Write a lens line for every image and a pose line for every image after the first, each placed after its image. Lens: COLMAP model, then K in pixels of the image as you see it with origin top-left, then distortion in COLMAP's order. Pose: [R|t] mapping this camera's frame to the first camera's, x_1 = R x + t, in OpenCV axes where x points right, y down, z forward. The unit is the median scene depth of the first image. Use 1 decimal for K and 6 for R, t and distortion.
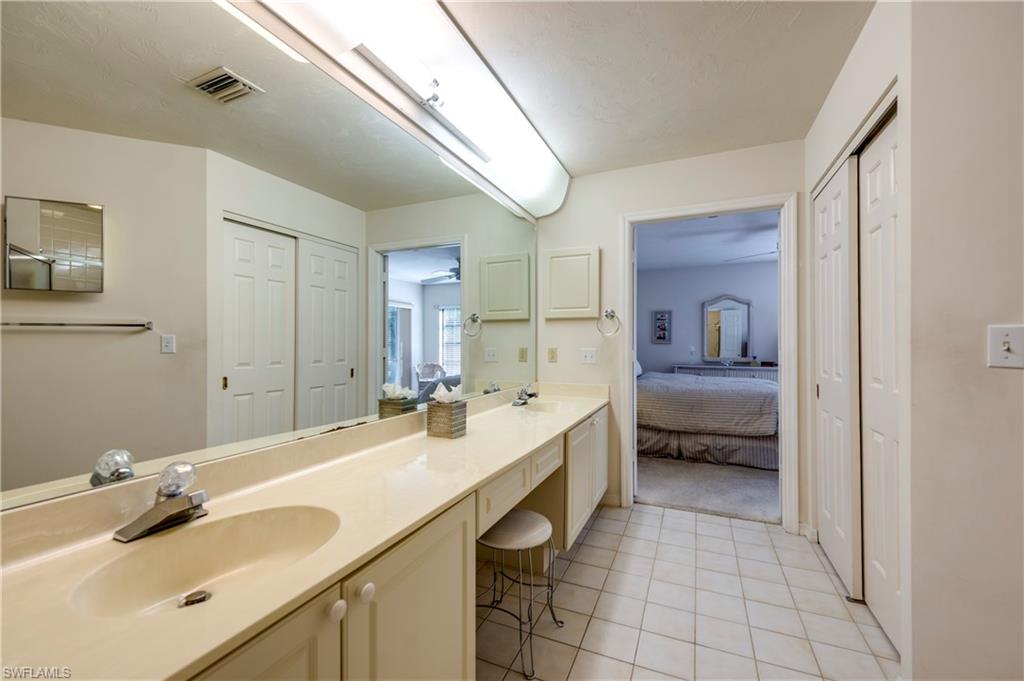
lens RADIAL K [[421.3, 0, 504.9], [0, 421.3, 342.4], [0, 0, 1]] dist [0.000596, 0.000034]
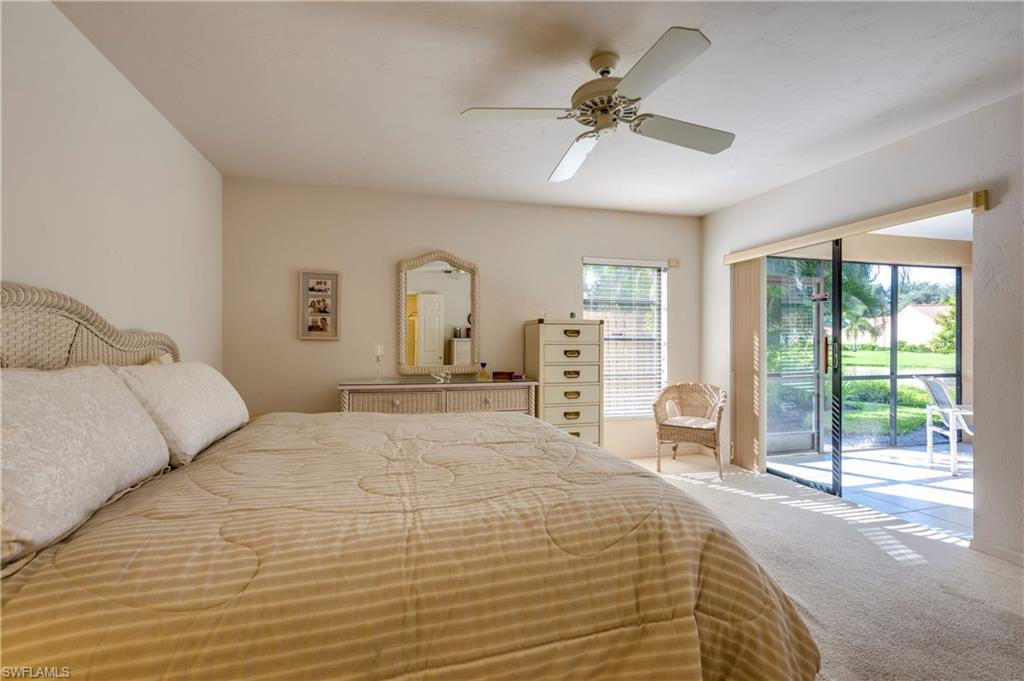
lens RADIAL K [[421.3, 0, 504.9], [0, 421.3, 342.4], [0, 0, 1]] dist [0.000596, 0.000034]
pose [[0.760447, 0.001905, 0.649398, 0.231032], [-0.003102, 0.999995, 0.000698, 0.004438], [-0.649393, -0.002546, 0.760449, 0.516631]]
